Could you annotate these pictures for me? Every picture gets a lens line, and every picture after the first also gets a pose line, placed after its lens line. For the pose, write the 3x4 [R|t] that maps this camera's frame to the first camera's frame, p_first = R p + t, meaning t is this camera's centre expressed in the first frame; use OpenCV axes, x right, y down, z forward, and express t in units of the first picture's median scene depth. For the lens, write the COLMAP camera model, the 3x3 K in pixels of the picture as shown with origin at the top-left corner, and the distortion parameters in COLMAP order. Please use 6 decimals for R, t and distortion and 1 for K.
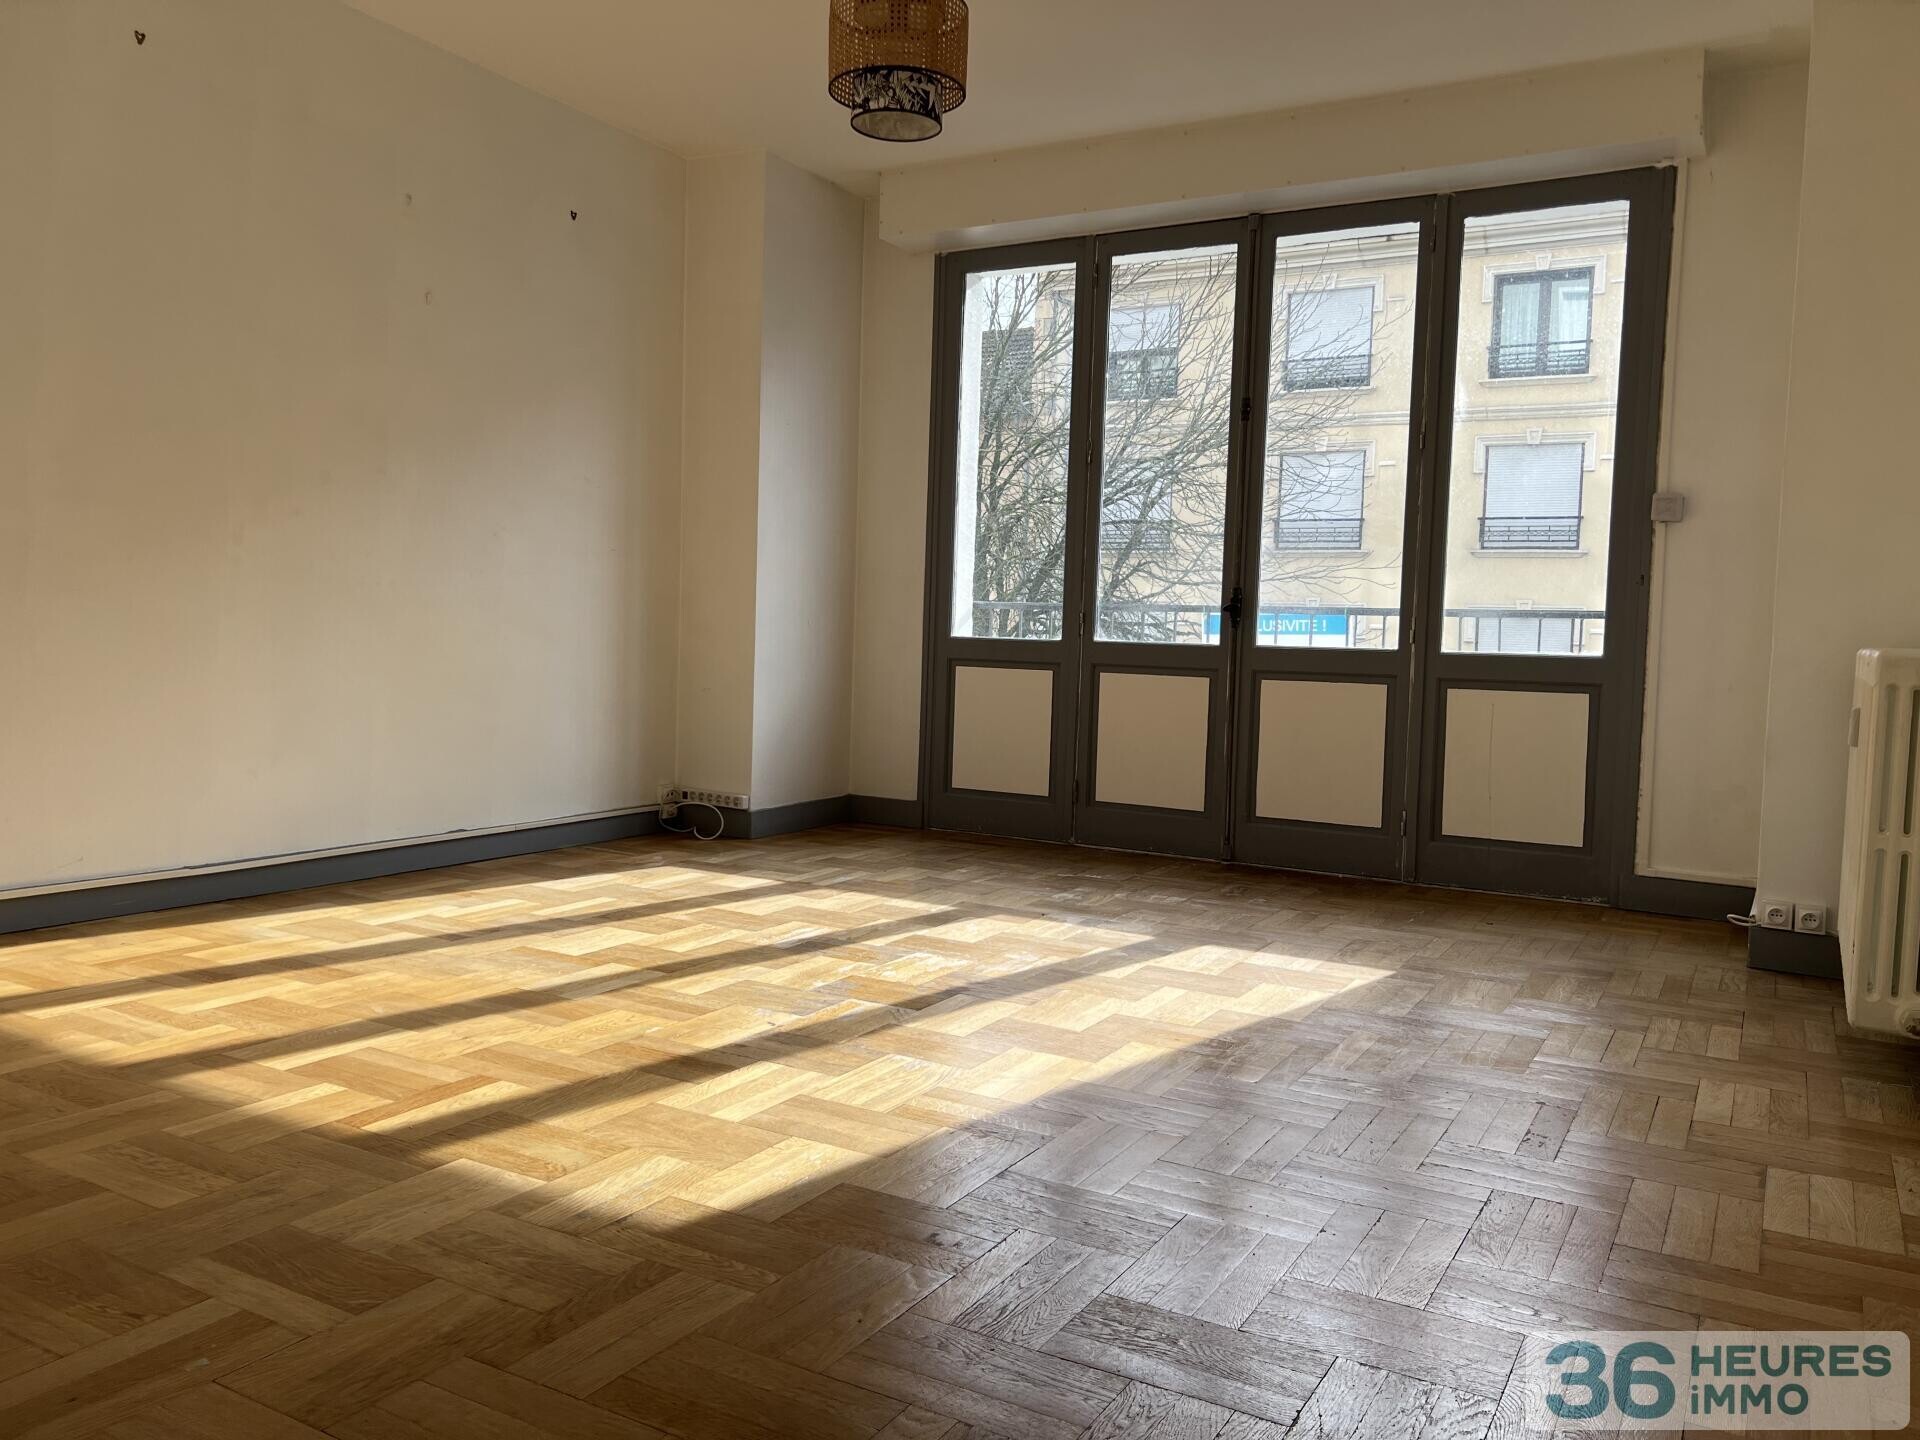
lens RADIAL K [[1469.0, 0, 966.2], [0, 1469.0, 733.7], [0, 0, 1]] dist [0.016753, -0.004352]
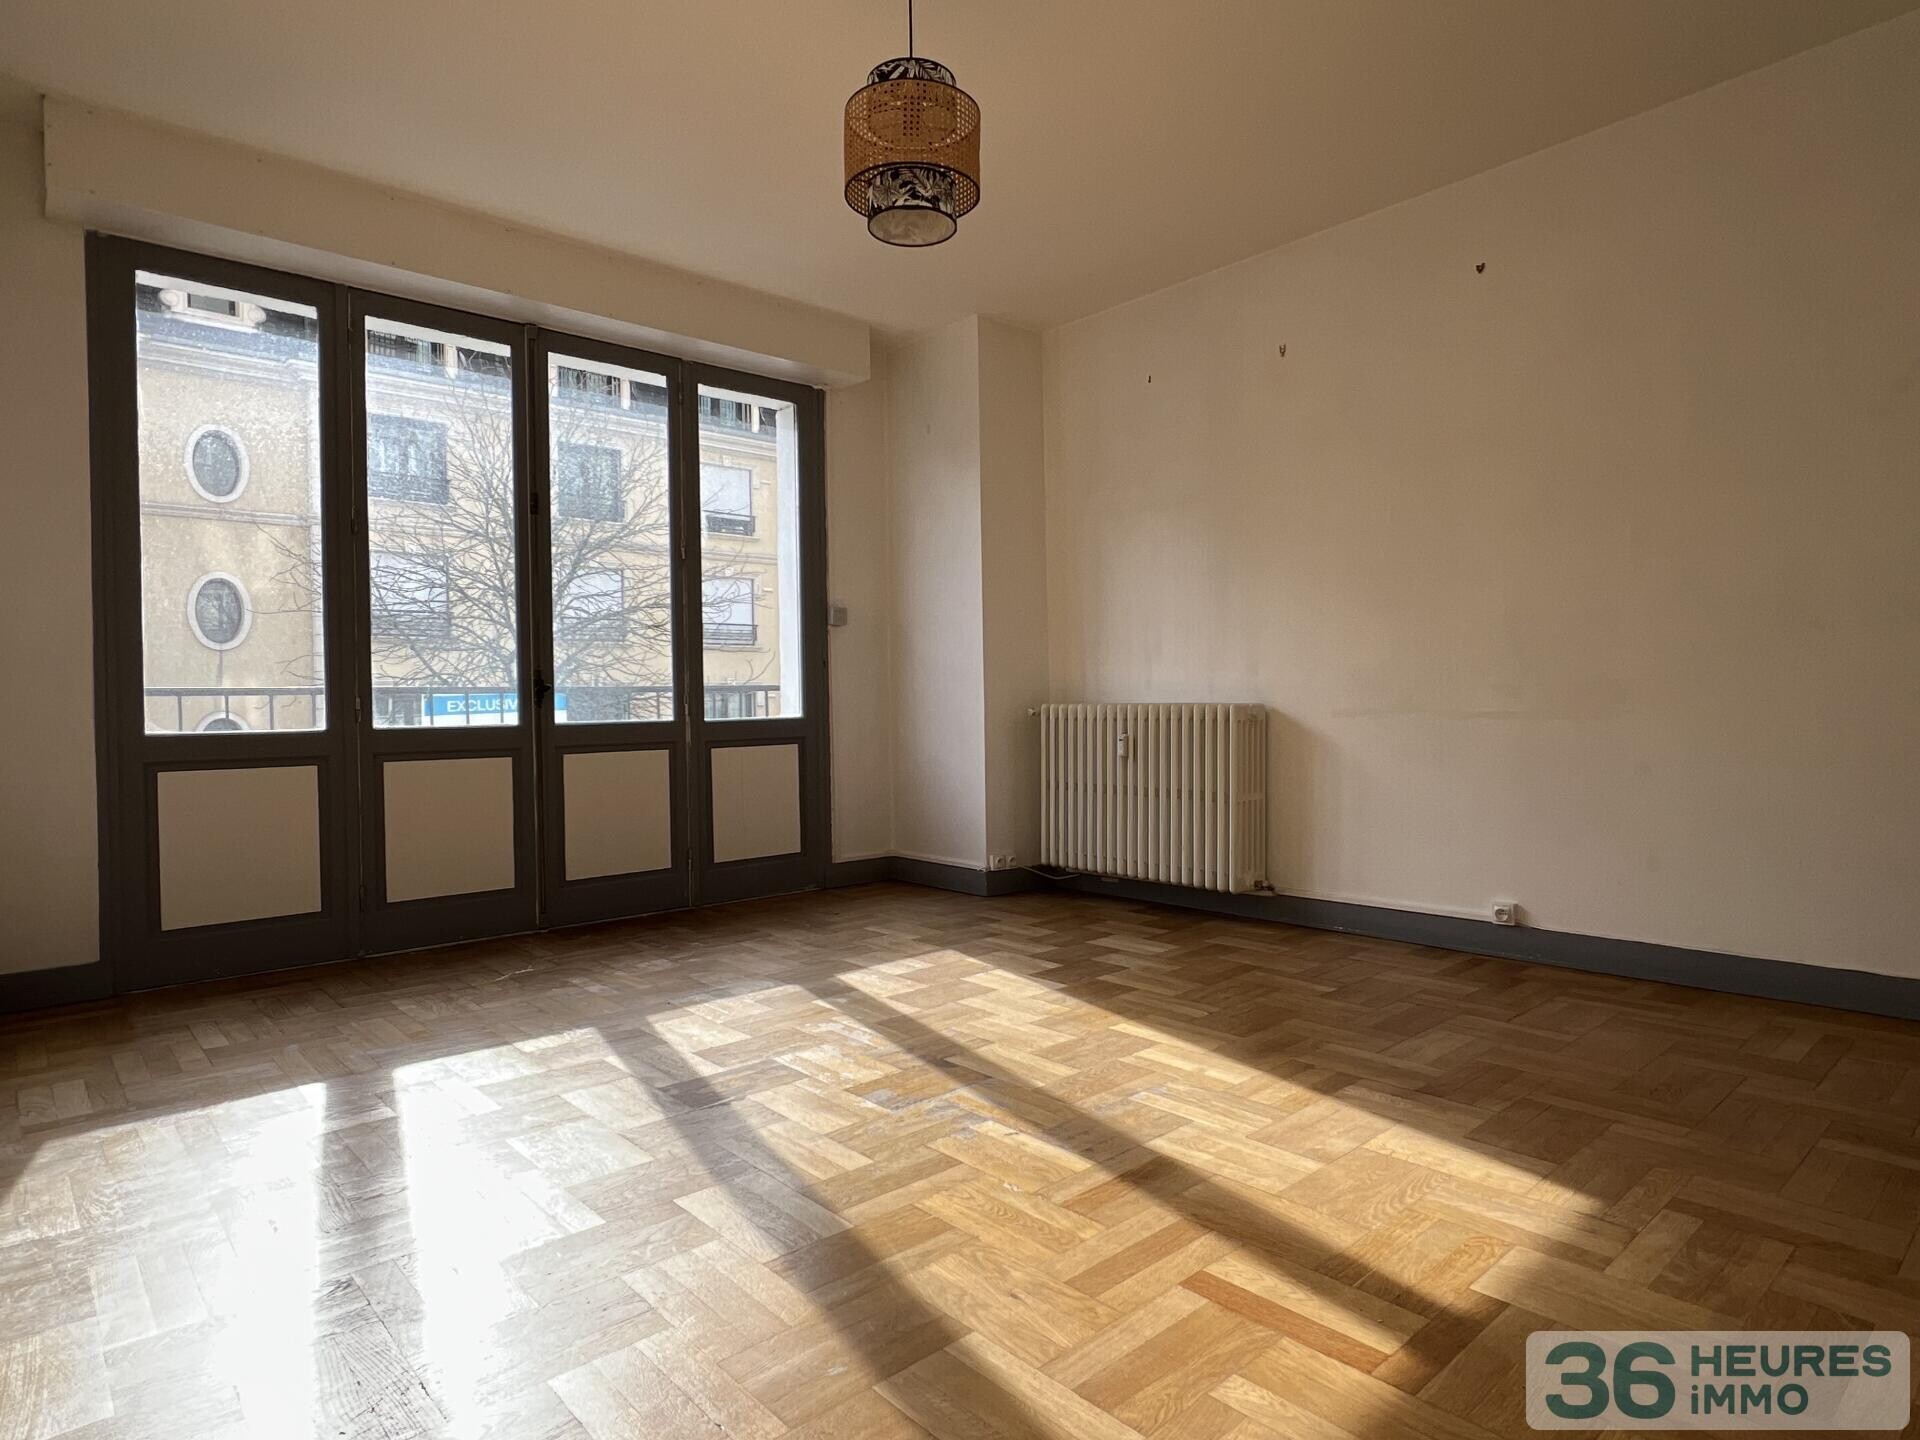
lens RADIAL K [[1100.6, 0, 970.2], [0, 1100.6, 720.7], [0, 0, 1]] dist [-0.002941, 0.000981]
pose [[0.300405, -0.052597, 0.952361, -0.550996], [0.090549, 0.995541, 0.026419, -0.063819], [-0.949504, 0.078299, 0.303828, 0.531152]]
